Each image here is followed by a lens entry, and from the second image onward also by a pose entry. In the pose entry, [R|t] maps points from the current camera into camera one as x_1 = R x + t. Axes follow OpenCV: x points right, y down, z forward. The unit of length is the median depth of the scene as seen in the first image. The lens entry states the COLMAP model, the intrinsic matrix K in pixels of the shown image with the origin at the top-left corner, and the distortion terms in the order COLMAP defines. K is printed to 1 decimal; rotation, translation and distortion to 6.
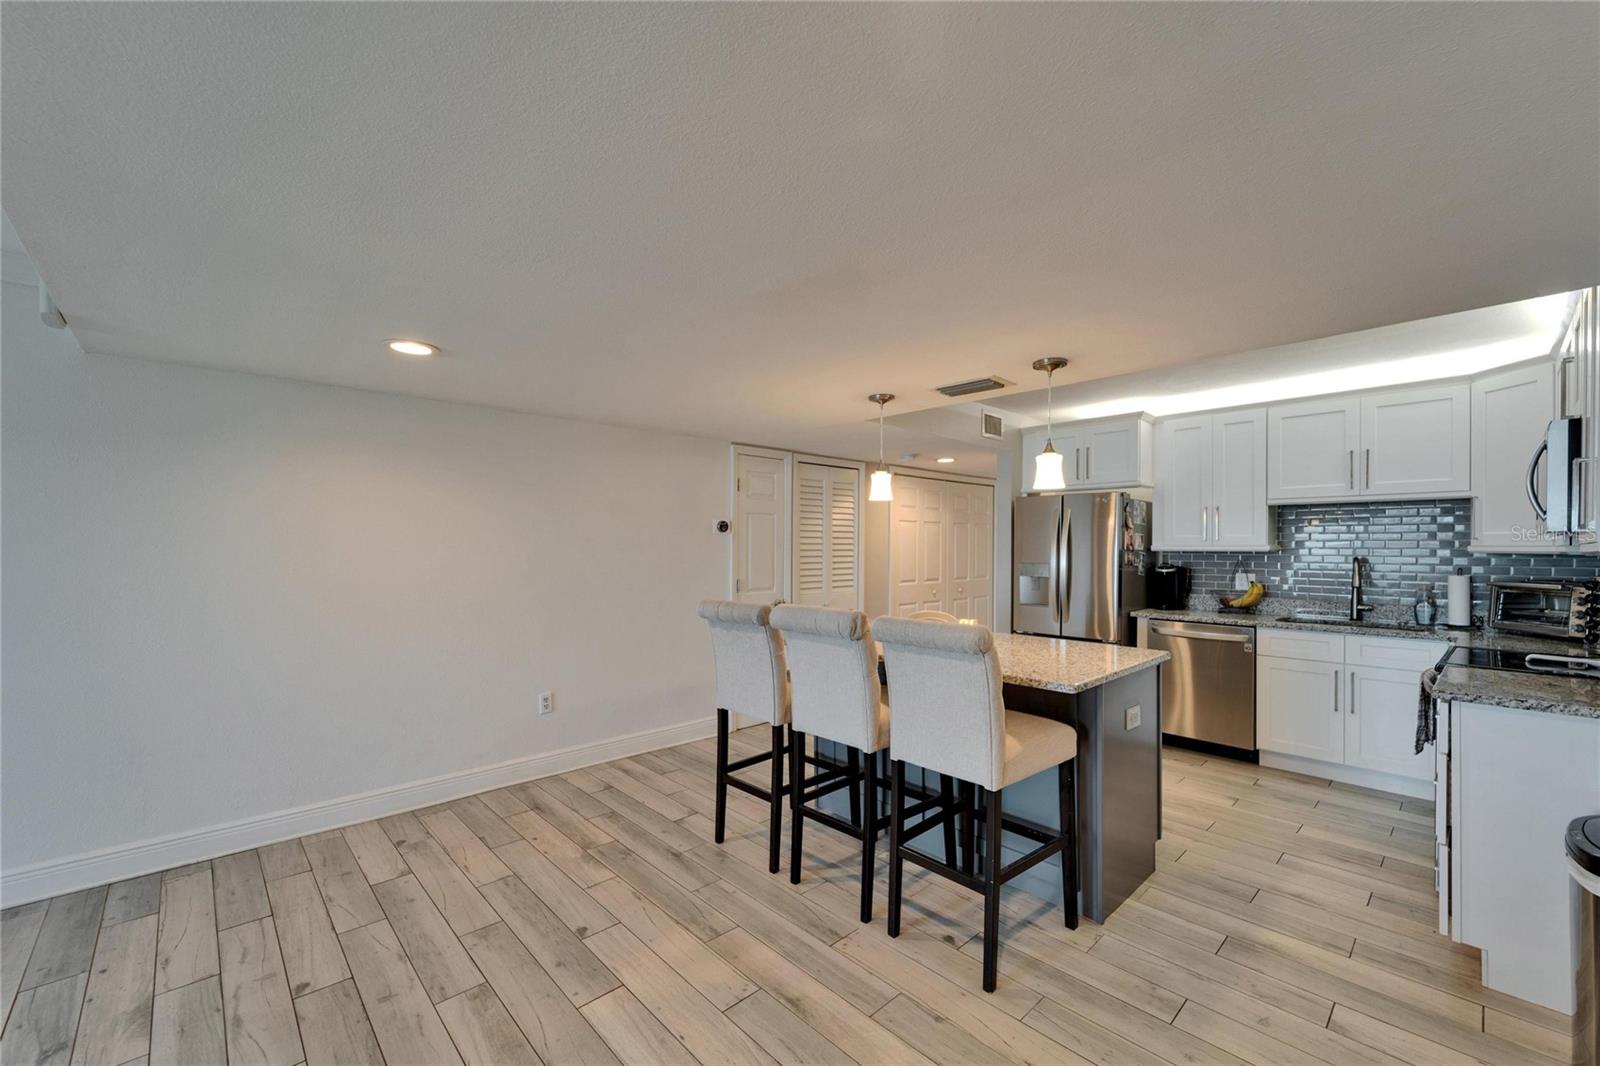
lens RADIAL K [[644.5, 0, 785.2], [0, 644.5, 547.0], [0, 0, 1]] dist [0.000125, -0.000274]
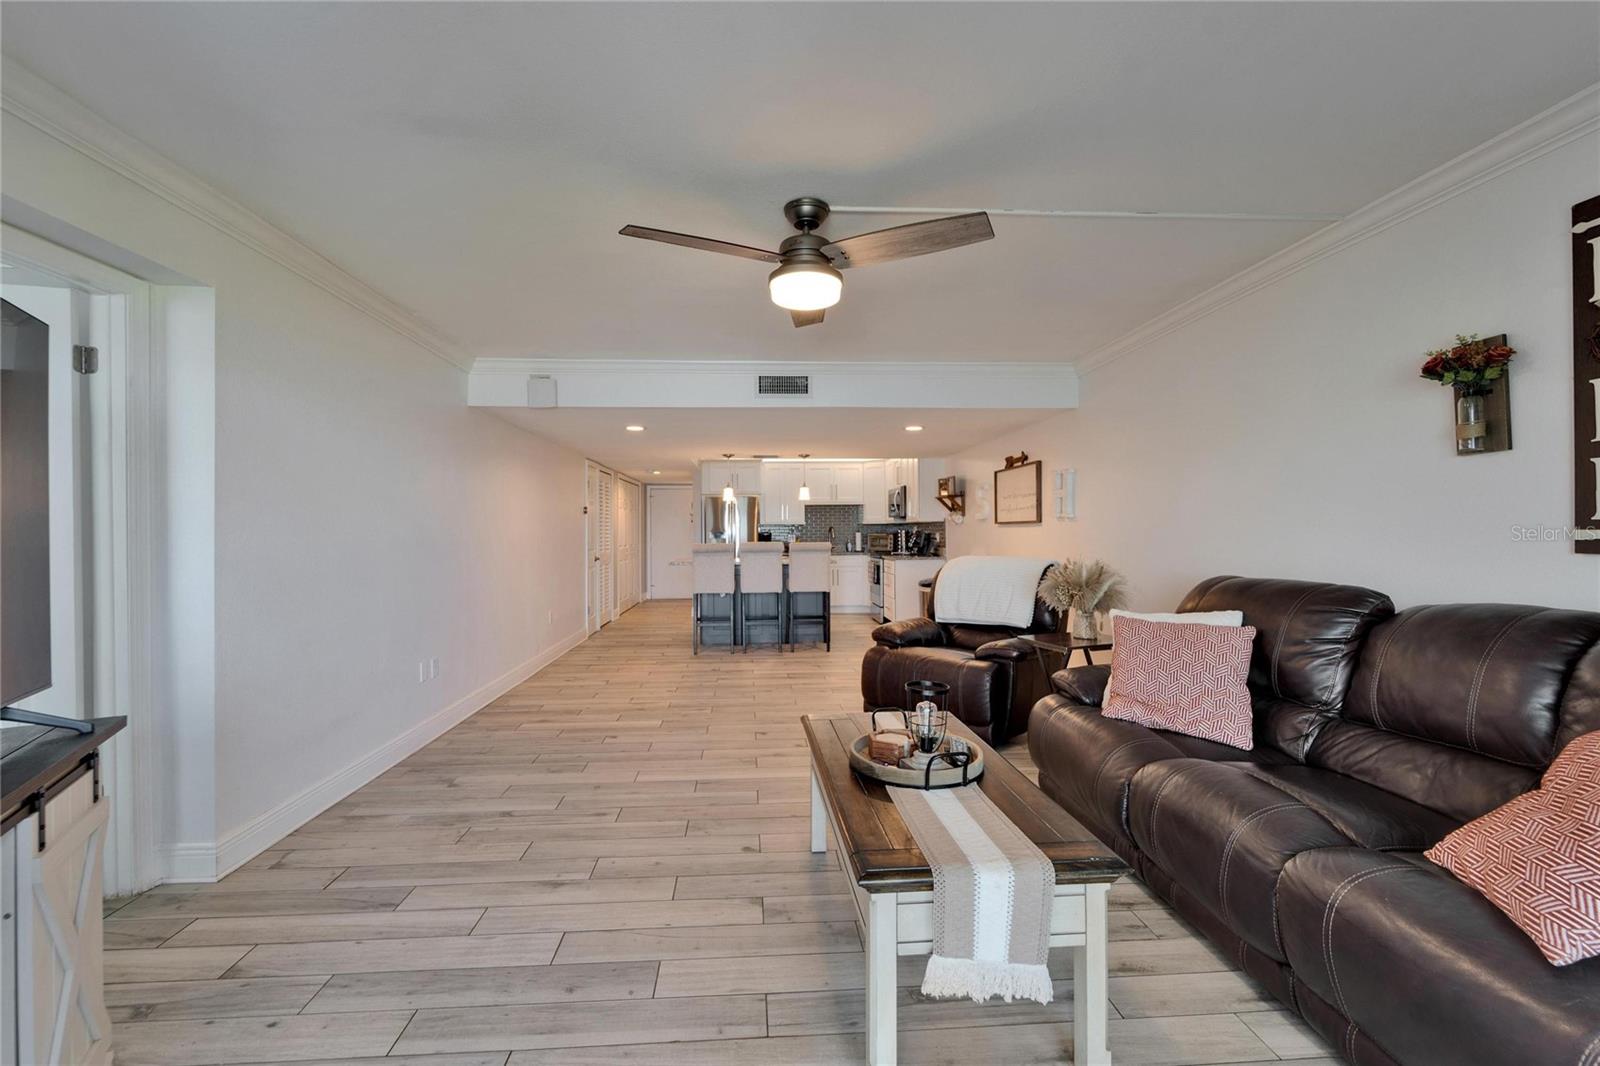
lens RADIAL K [[655.1, 0, 791.1], [0, 655.1, 534.9], [0, 0, 1]] dist [0.003739, -0.000286]
pose [[0.627076, -0.012190, 0.778863, -1.153368], [0.010073, 0.999921, 0.007540, 0.026517], [-0.778893, 0.003117, 0.627149, -0.463305]]
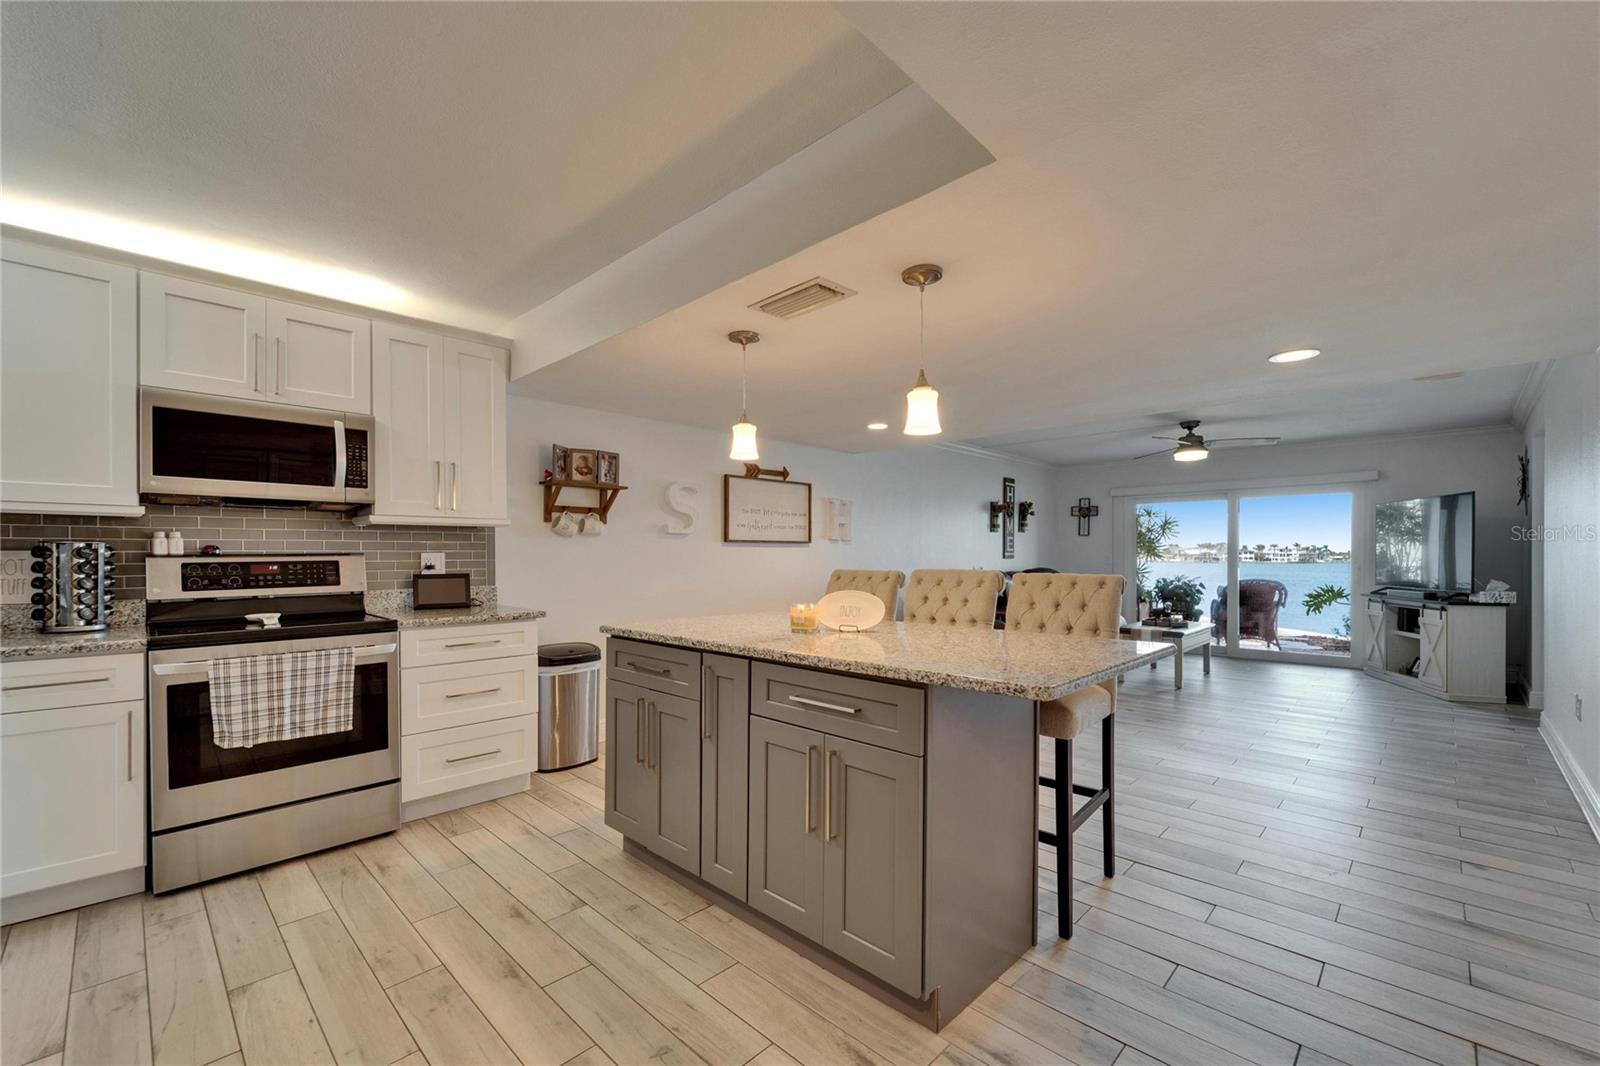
lens RADIAL K [[661.8, 0, 786.5], [0, 661.8, 557.8], [0, 0, 1]] dist [0.001341, -0.000338]
pose [[-0.998934, -0.005025, -0.045897, 0.244147], [-0.005317, 0.999966, 0.006229, 0.038738], [0.045865, 0.006467, -0.998927, 1.282829]]
